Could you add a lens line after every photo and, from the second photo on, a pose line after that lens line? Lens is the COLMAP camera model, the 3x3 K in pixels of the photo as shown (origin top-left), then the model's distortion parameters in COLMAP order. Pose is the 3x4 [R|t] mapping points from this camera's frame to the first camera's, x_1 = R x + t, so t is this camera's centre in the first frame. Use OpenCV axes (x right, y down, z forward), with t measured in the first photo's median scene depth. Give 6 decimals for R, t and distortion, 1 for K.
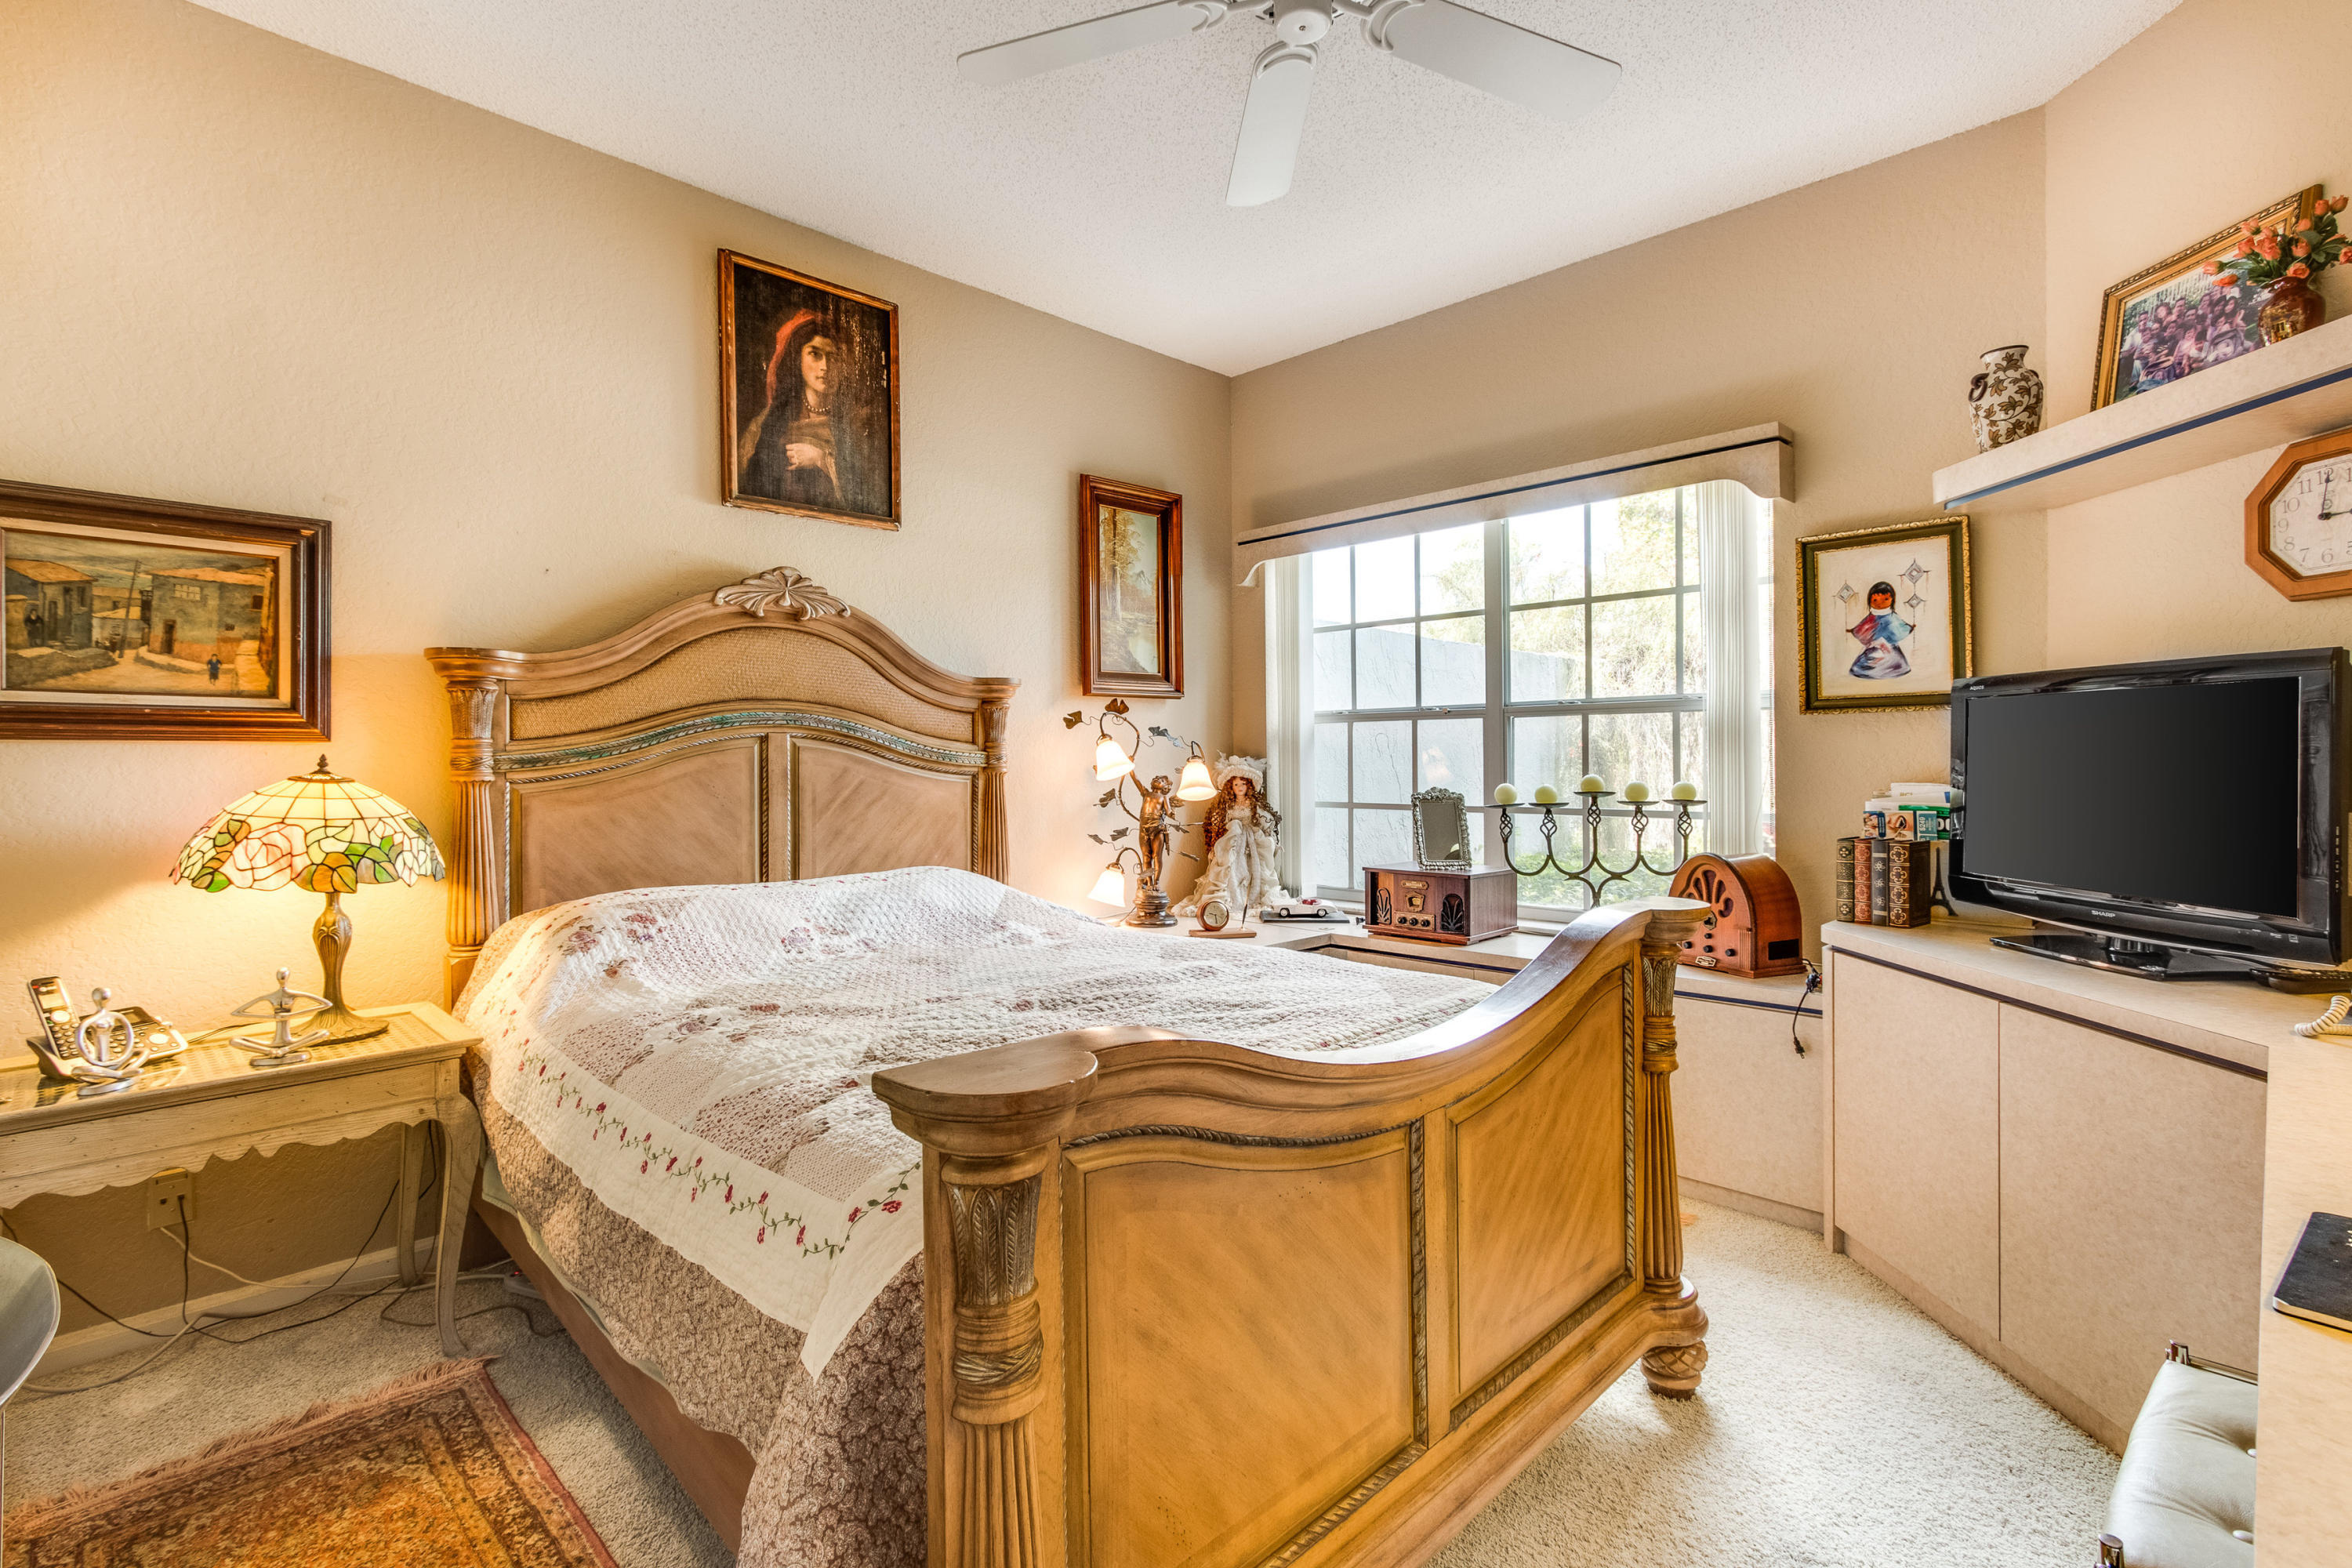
lens RADIAL K [[1101.2, 0, 1178.8], [0, 1101.2, 758.1], [0, 0, 1]] dist [-0.001413, 0.003783]
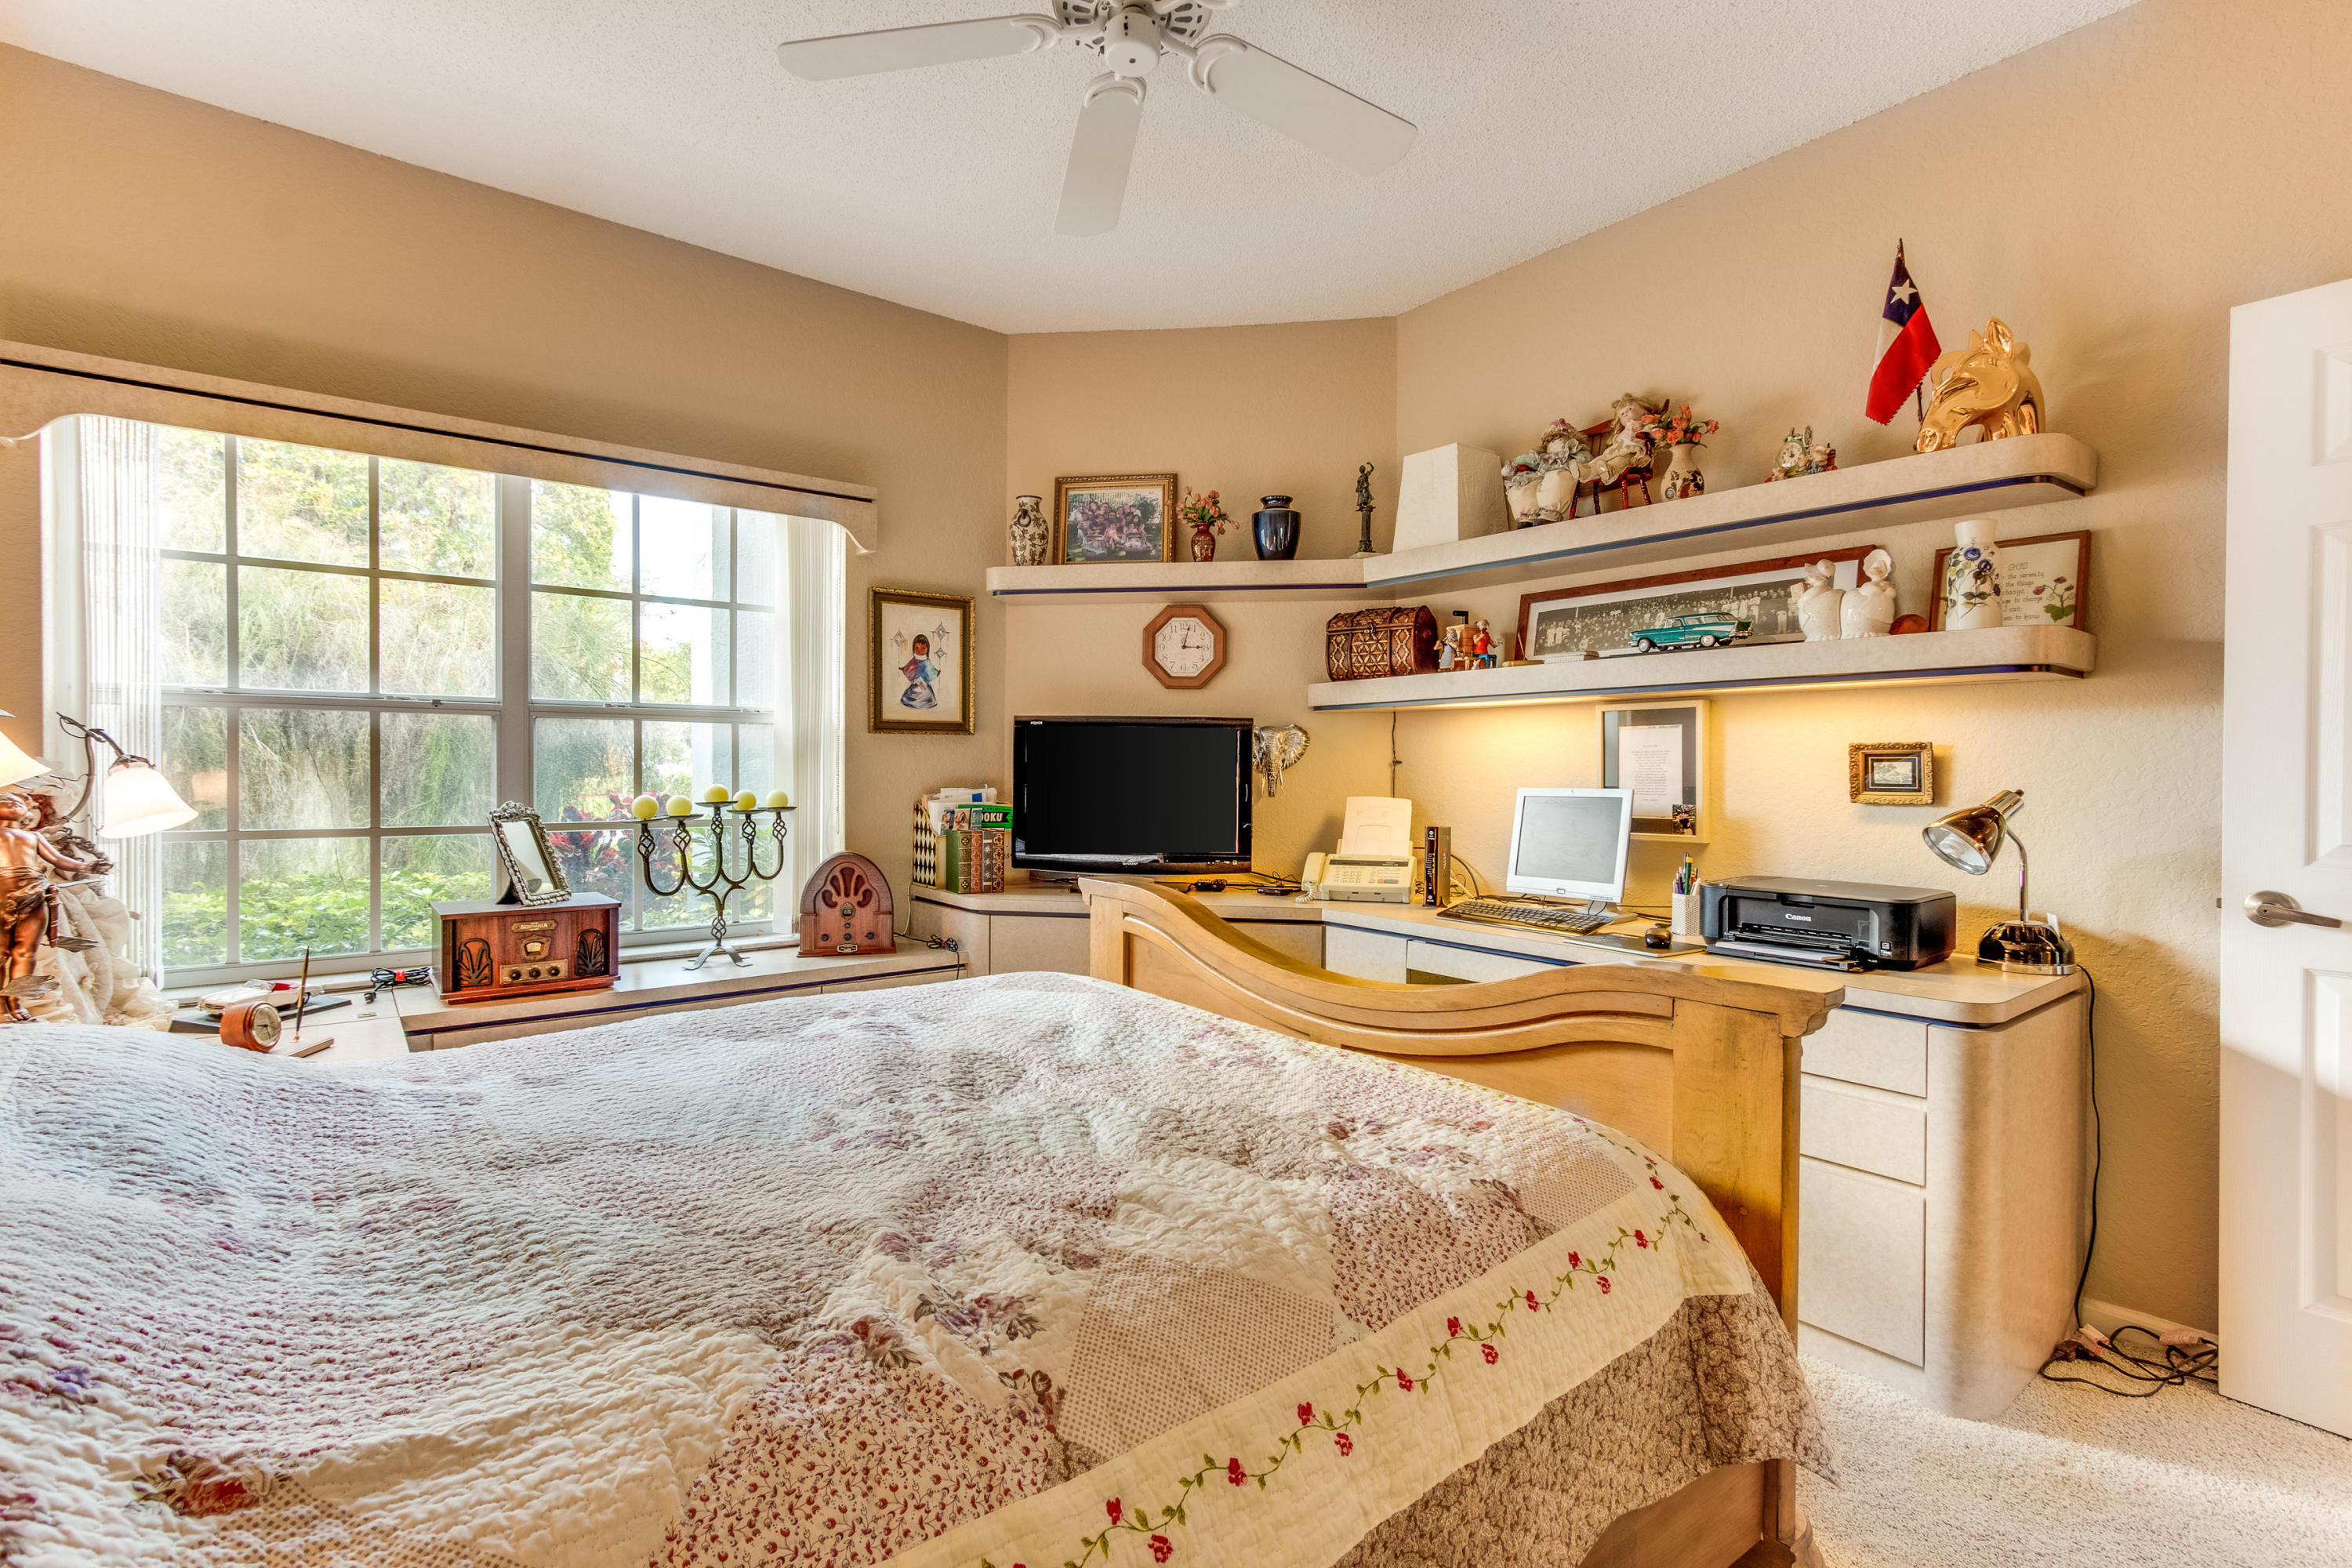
lens RADIAL K [[1051.7, 0, 1173.8], [0, 1051.7, 774.3], [0, 0, 1]] dist [-0.011199, 0.000143]
pose [[0.137621, 0.001722, 0.990483, -0.542577], [-0.005506, 0.999984, -0.000974, 0.005021], [-0.990470, -0.005320, 0.137629, 0.520263]]
